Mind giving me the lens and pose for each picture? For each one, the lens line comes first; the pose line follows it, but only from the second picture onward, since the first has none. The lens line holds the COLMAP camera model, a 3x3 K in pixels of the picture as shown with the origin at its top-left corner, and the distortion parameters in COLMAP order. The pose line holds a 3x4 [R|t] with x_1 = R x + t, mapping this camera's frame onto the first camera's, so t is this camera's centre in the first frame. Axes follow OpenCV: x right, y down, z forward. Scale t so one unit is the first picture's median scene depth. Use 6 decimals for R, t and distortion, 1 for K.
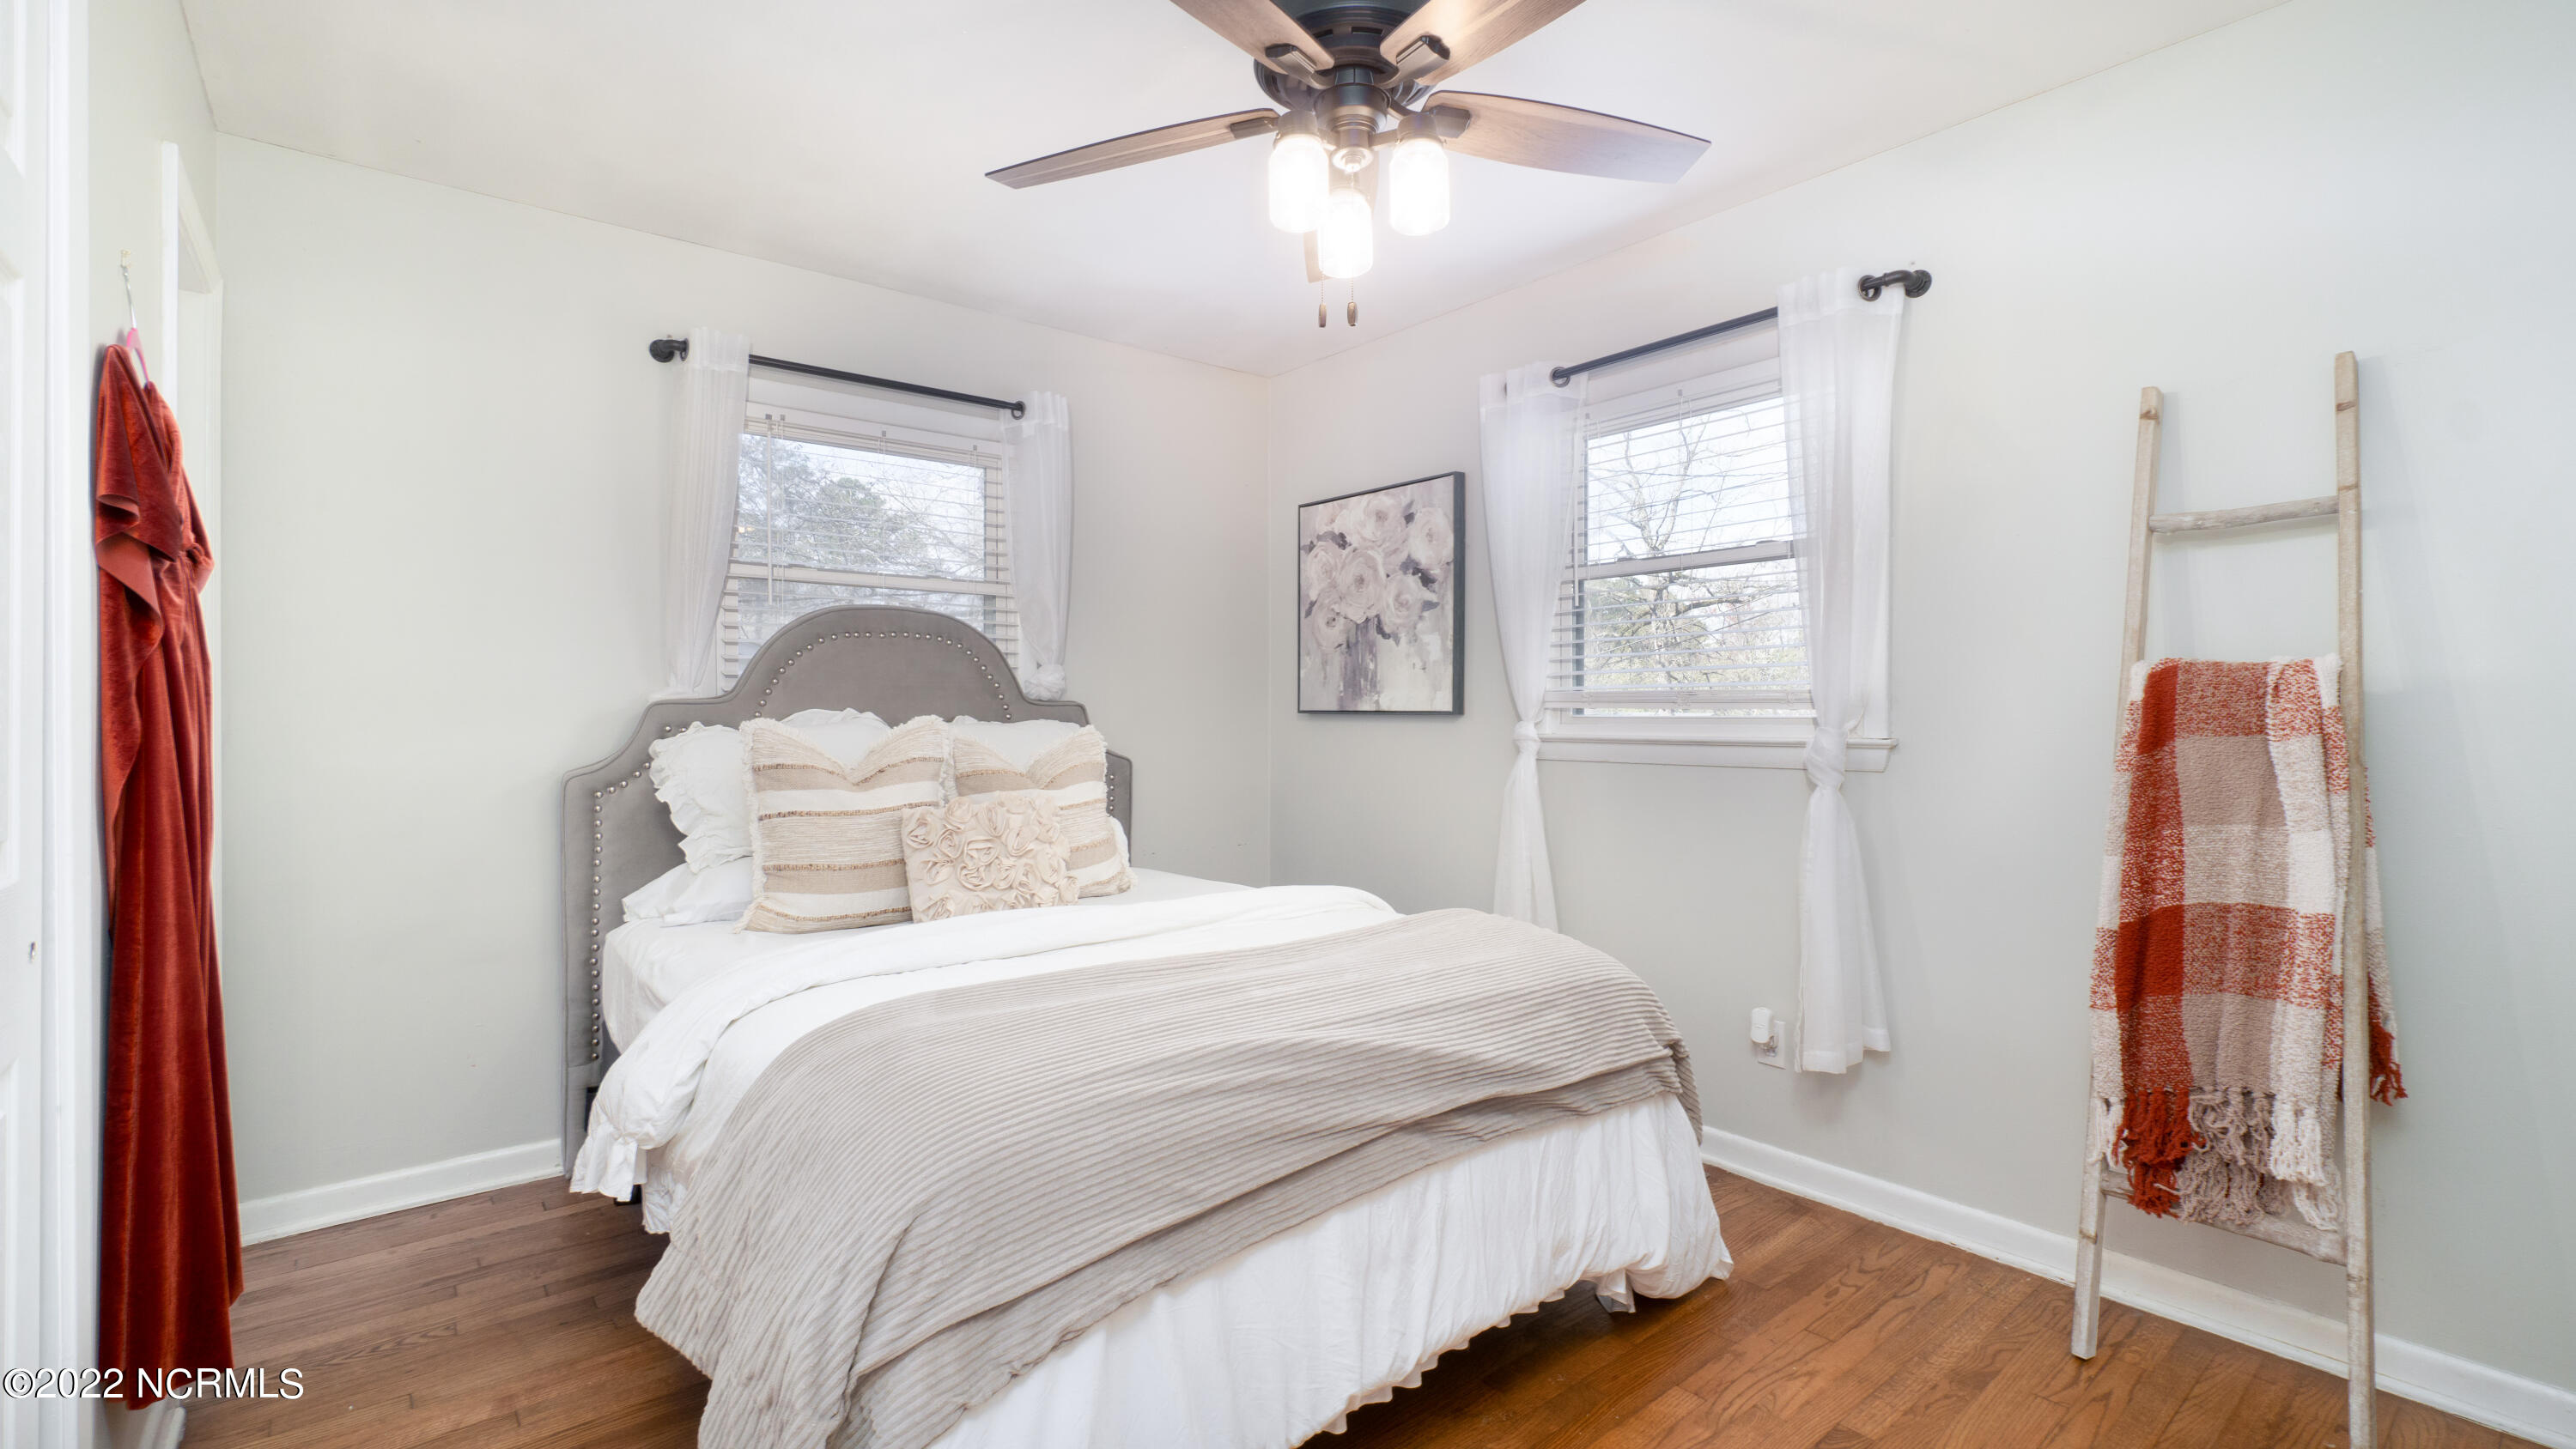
lens RADIAL K [[1121.1, 0, 1282.4], [0, 1121.1, 714.2], [0, 0, 1]] dist [-0.000932, 0.000002]
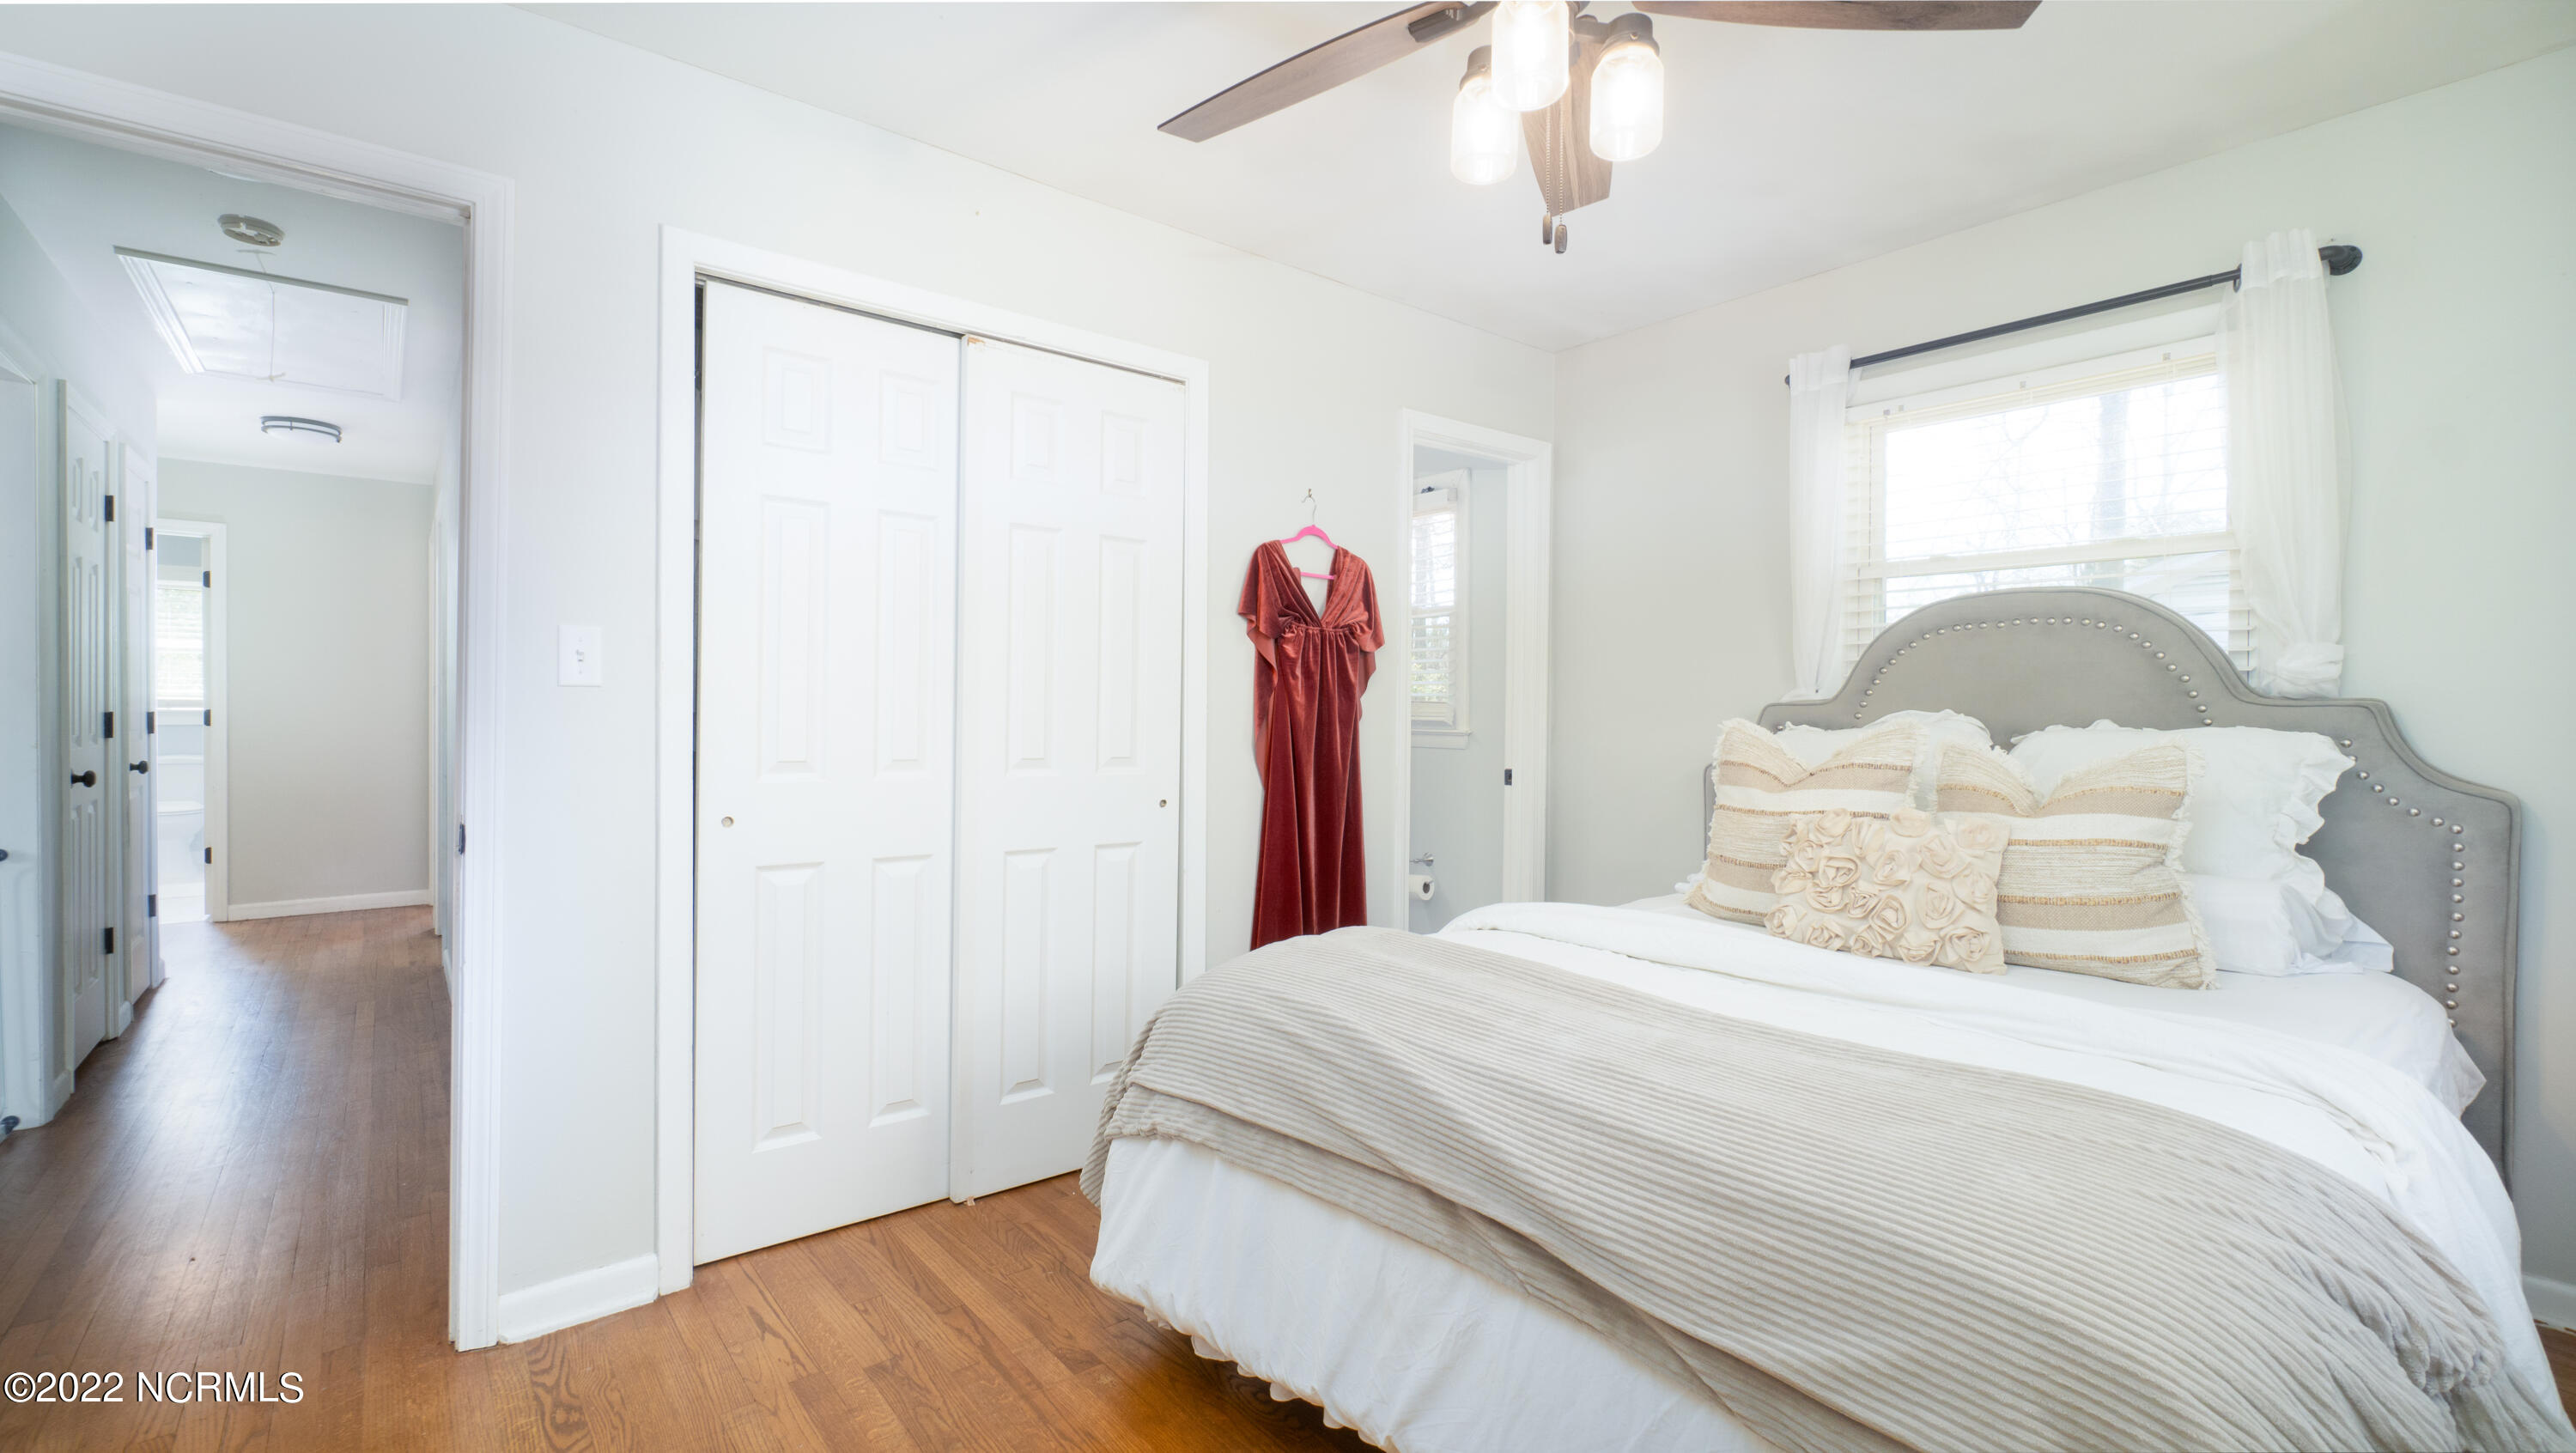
lens RADIAL K [[1092.0, 0, 1283.2], [0, 1092.0, 720.4], [0, 0, 1]] dist [0.001412, 0.000029]
pose [[-0.001324, 0.008146, -0.999966, 0.558188], [-0.007844, 0.999936, 0.008156, 0.000149], [0.999968, 0.007854, -0.001260, 0.522196]]
